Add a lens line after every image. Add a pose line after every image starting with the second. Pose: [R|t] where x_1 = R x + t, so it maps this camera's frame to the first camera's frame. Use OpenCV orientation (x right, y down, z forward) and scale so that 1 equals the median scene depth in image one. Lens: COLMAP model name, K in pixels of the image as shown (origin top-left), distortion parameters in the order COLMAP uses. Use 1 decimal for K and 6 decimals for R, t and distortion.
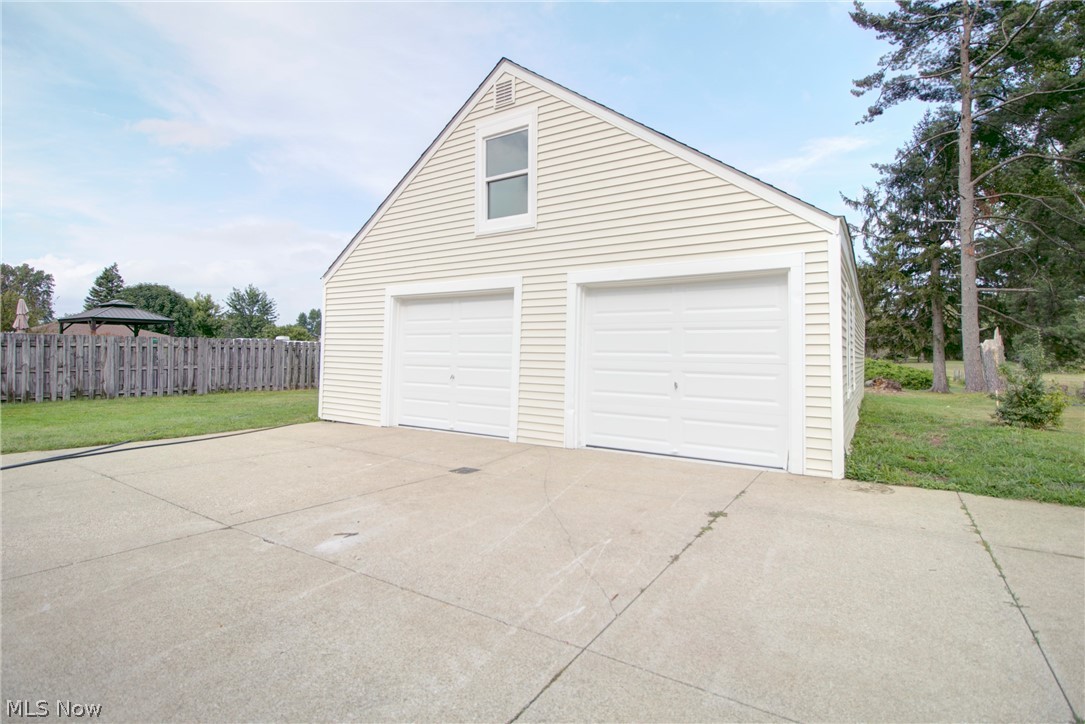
lens RADIAL K [[515.8, 0, 552.8], [0, 515.8, 352.0], [0, 0, 1]] dist [0.002219, -0.014723]
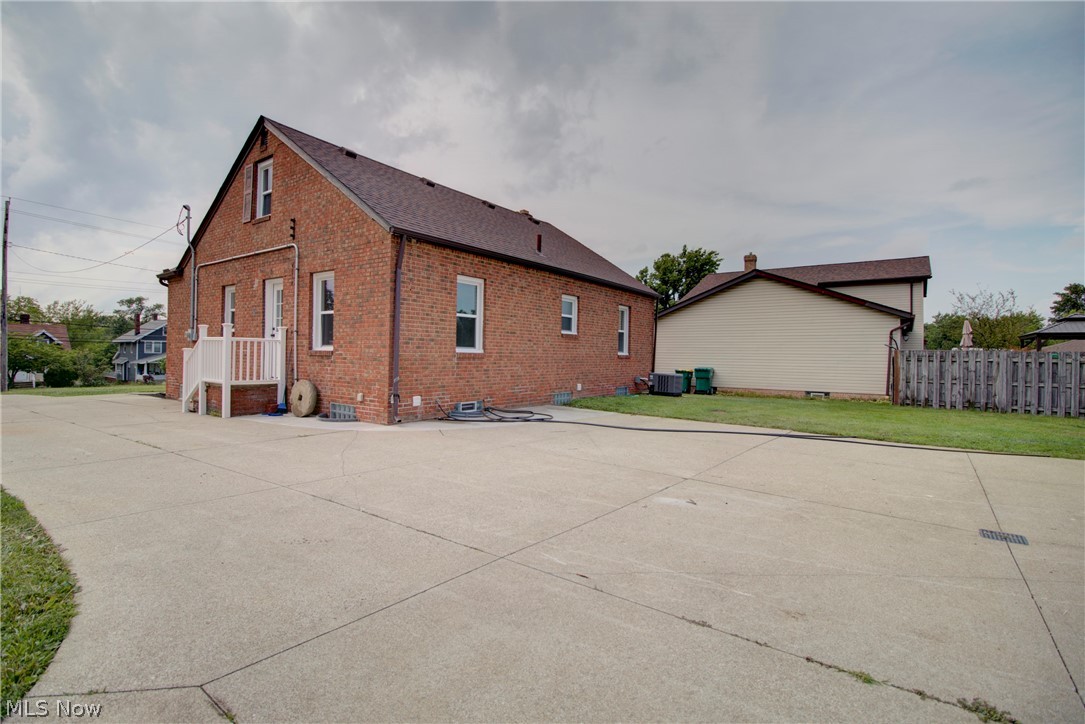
lens RADIAL K [[515.8, 0, 552.8], [0, 515.8, 352.0], [0, 0, 1]] dist [0.002219, -0.014723]
pose [[-0.044059, -0.013362, -0.998940, 0.805243], [-0.021175, 0.999698, -0.012438, 0.006746], [0.998804, 0.020604, -0.044329, 0.636634]]
